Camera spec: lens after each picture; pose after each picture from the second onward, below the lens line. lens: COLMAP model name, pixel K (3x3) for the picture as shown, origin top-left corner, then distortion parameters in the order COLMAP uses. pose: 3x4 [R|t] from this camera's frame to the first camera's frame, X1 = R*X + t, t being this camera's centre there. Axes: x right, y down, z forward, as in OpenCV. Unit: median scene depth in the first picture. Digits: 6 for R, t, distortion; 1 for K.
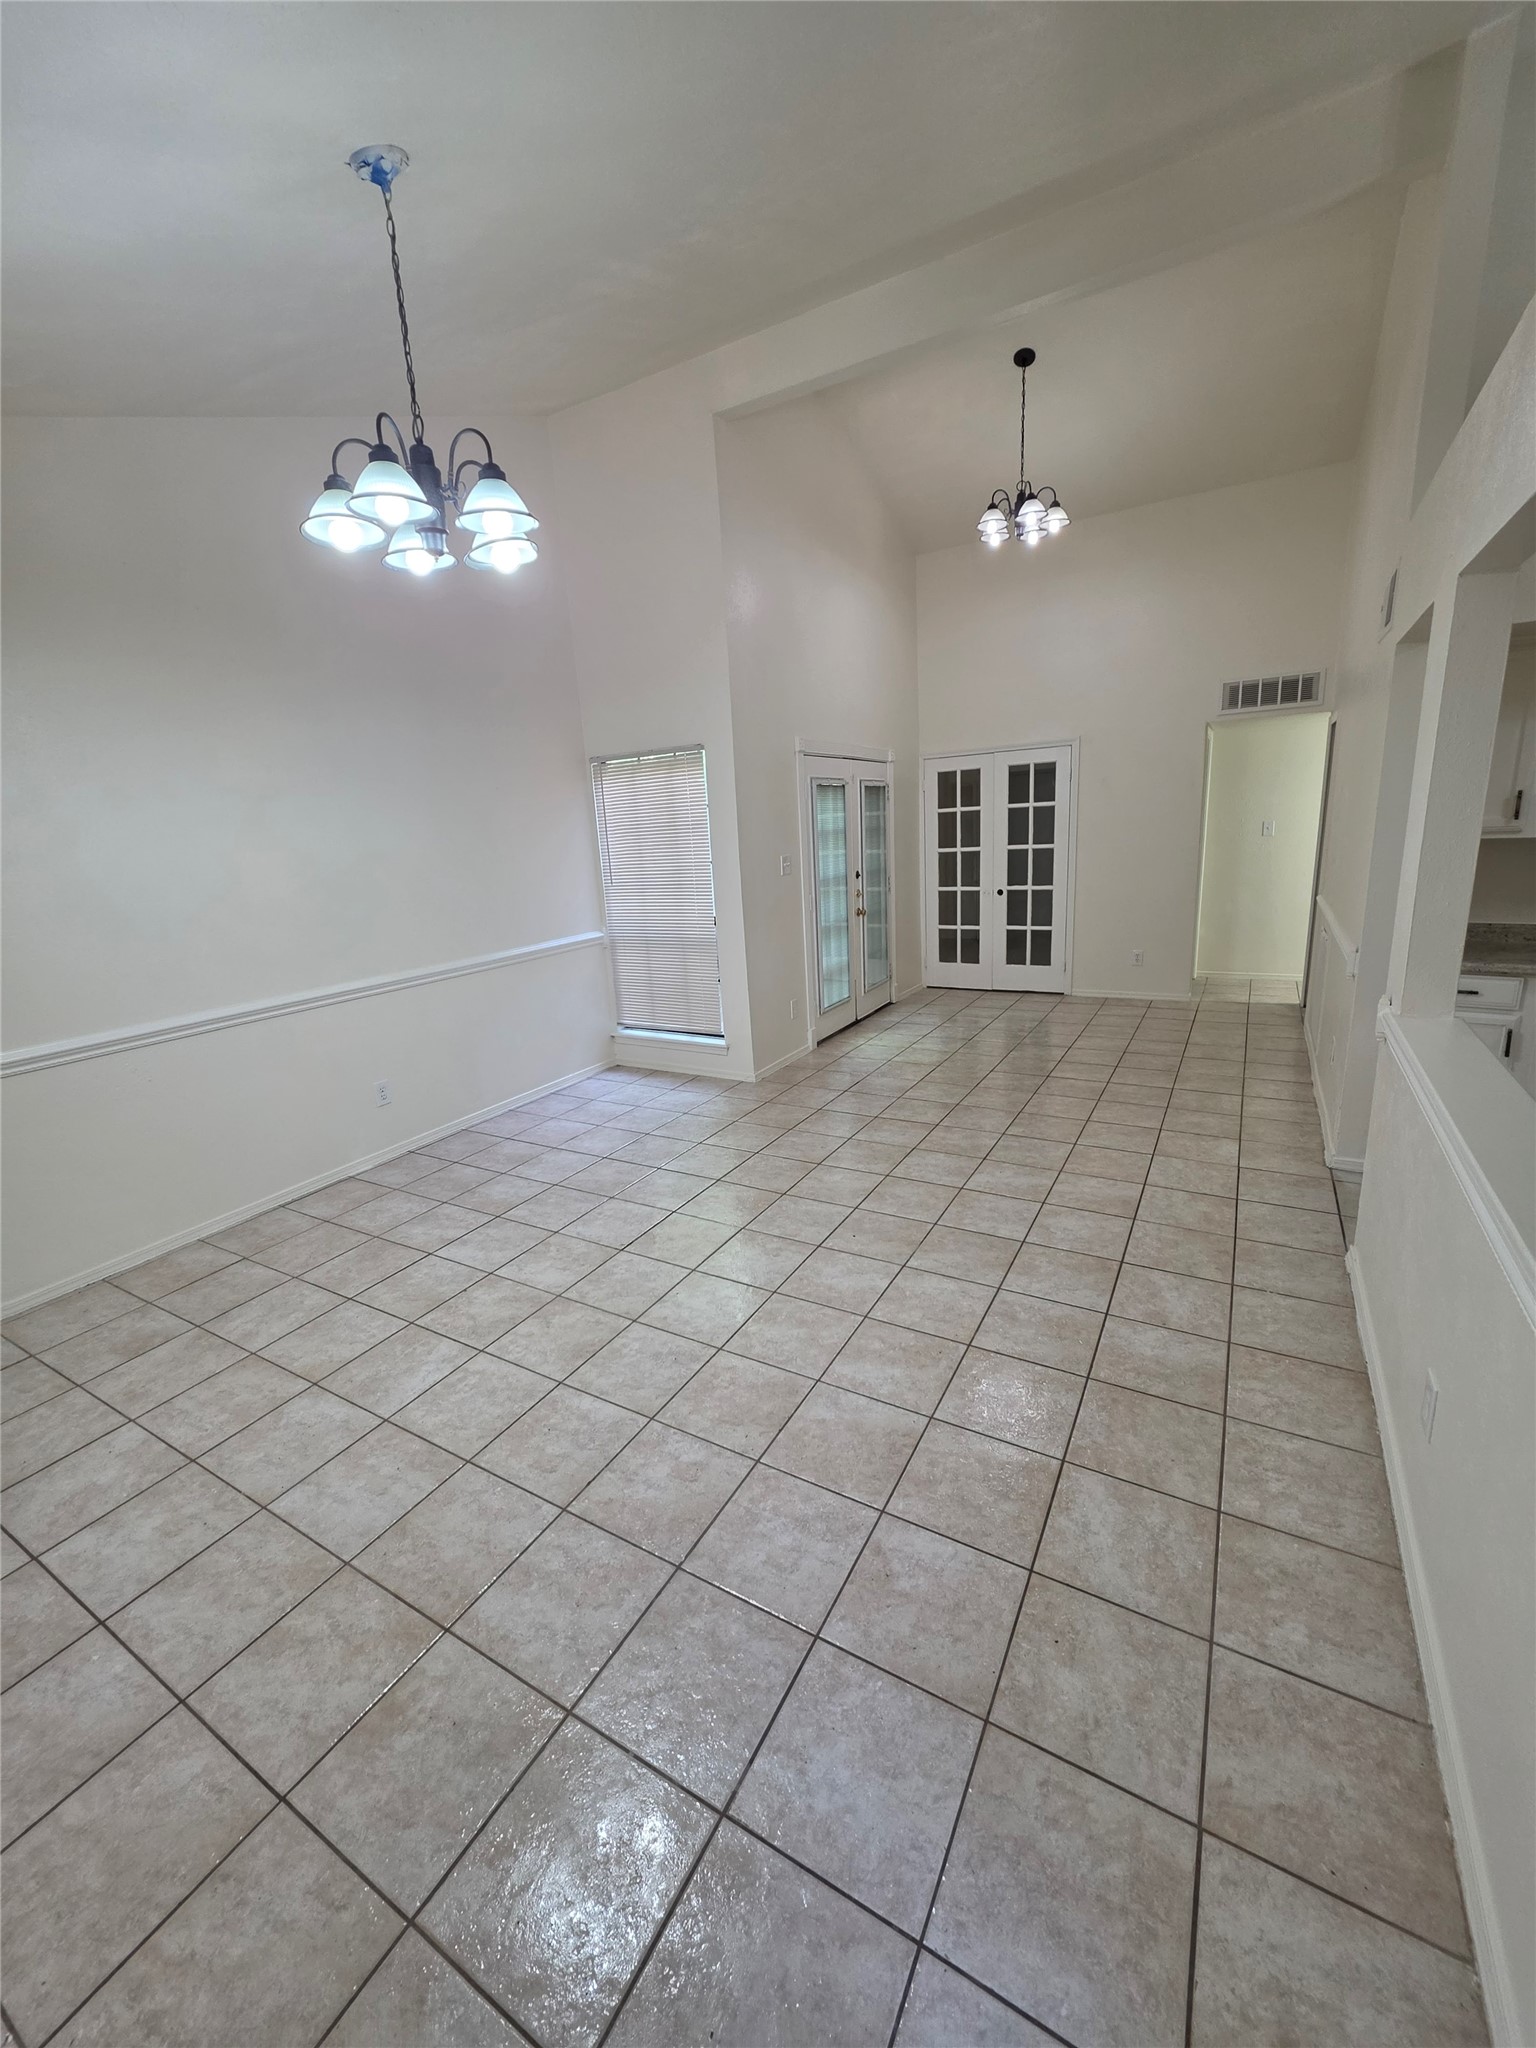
lens RADIAL K [[820.2, 0, 768.0], [0, 820.2, 1024.0], [0, 0, 1]] dist [-0.002713, 0.002138]
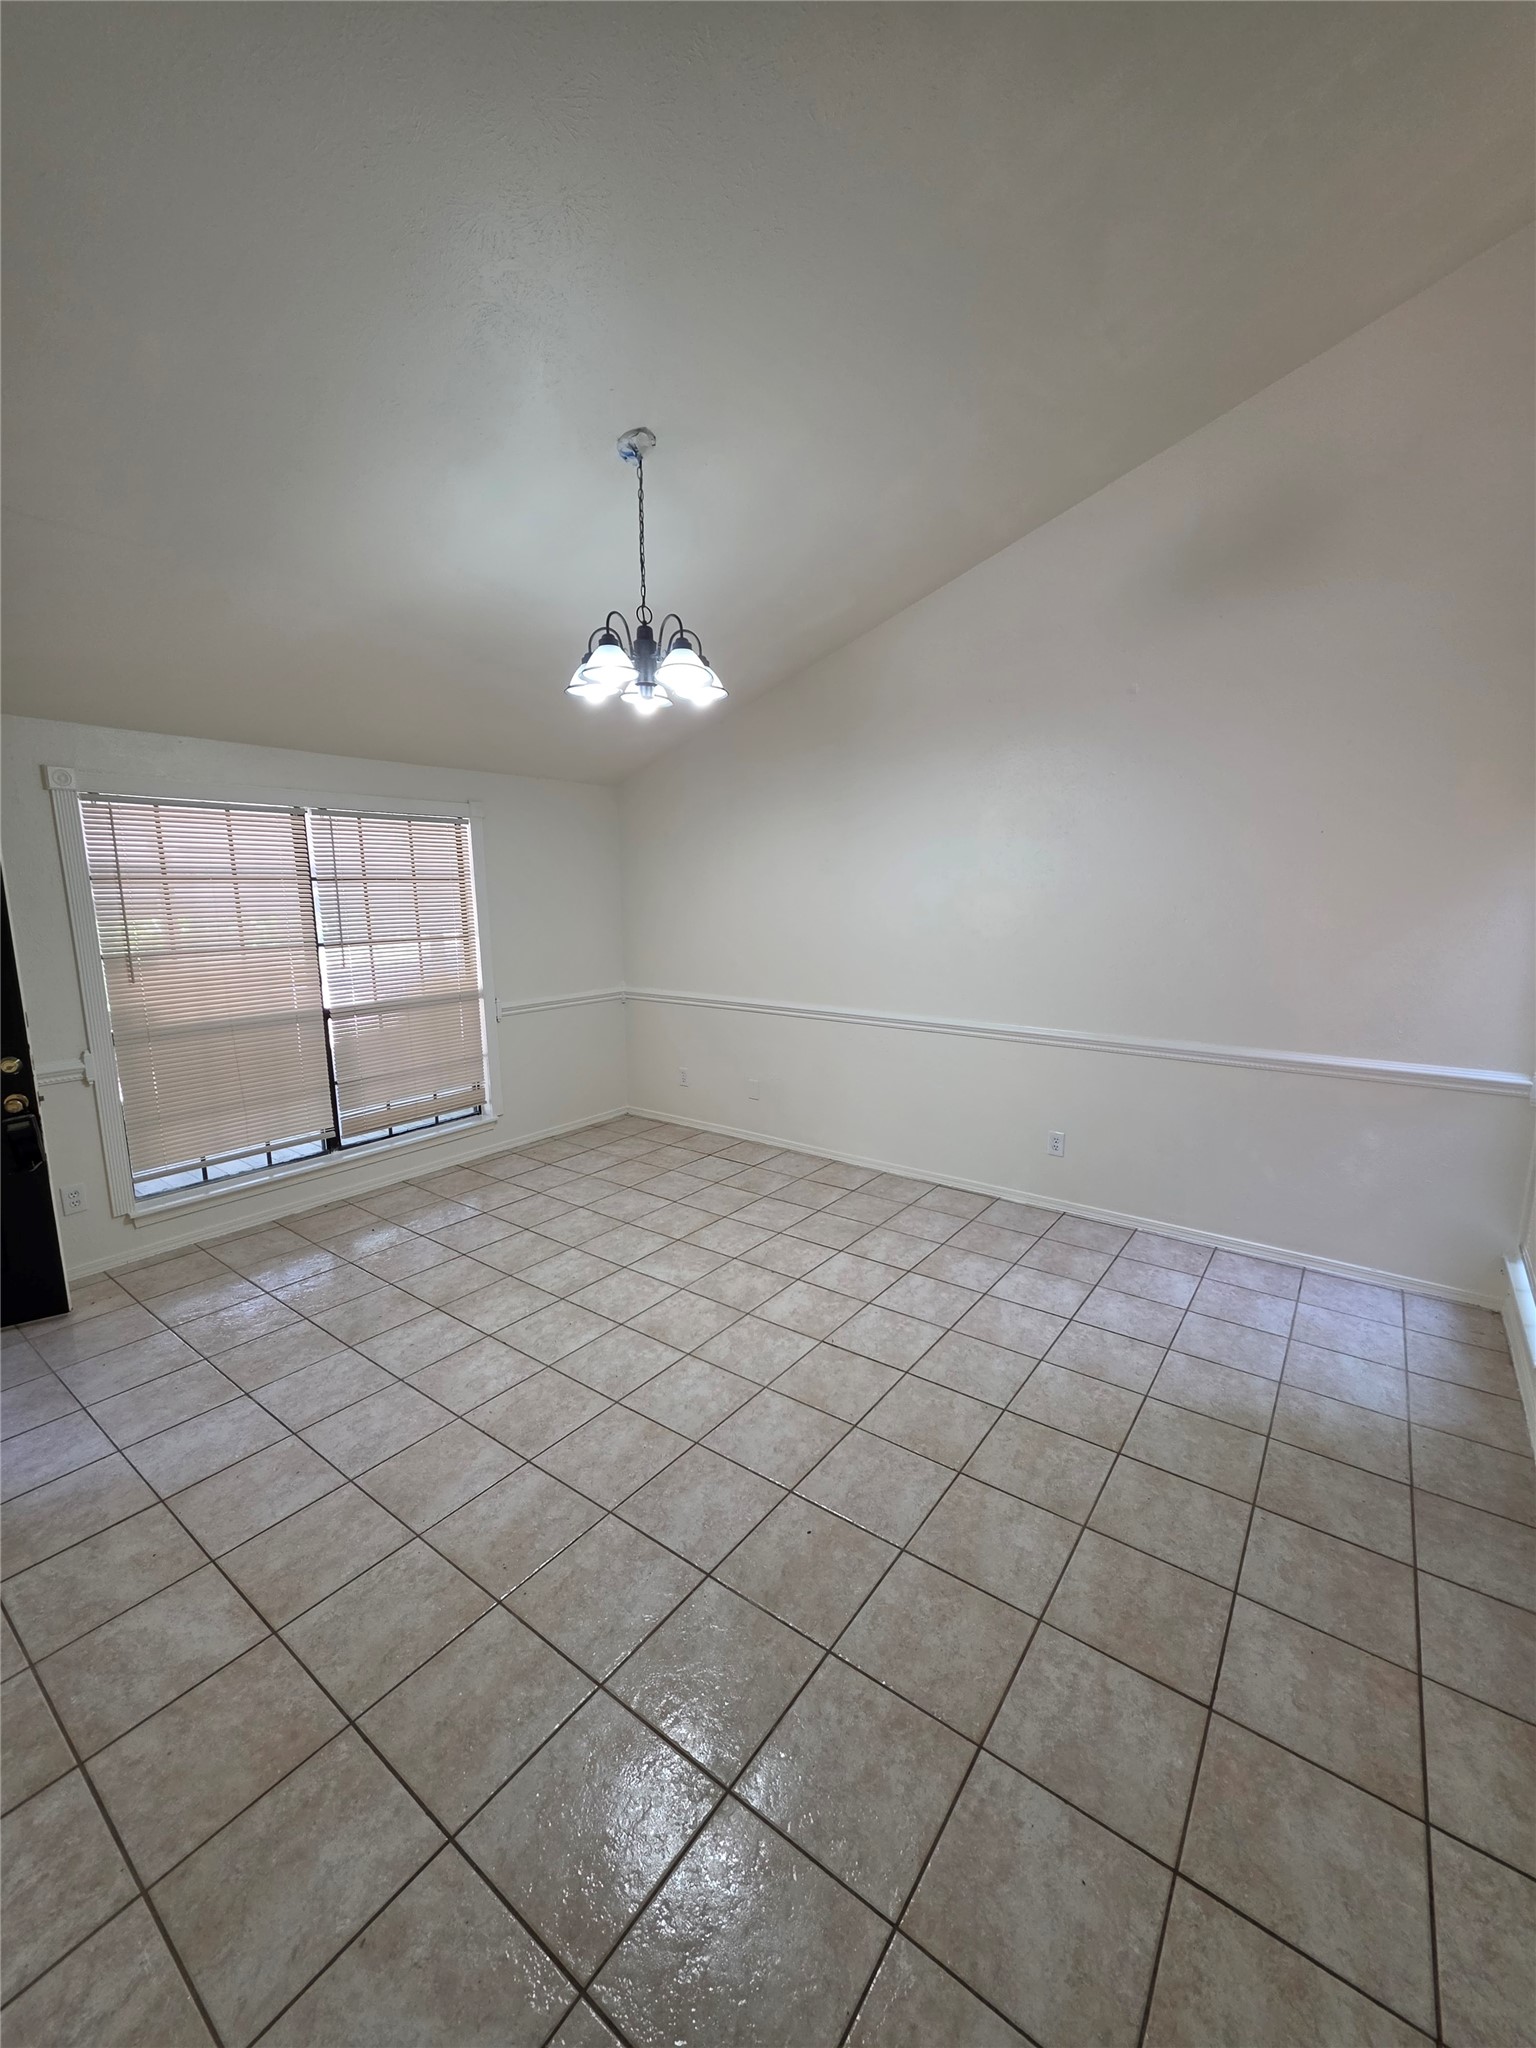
lens RADIAL K [[820.2, 0, 768.0], [0, 820.2, 1024.0], [0, 0, 1]] dist [-0.002713, 0.002138]
pose [[-0.110455, 0.217772, -0.969729, 0.697648], [-0.228091, 0.944104, 0.237998, -0.292001], [0.967354, 0.247474, -0.054609, 0.958061]]
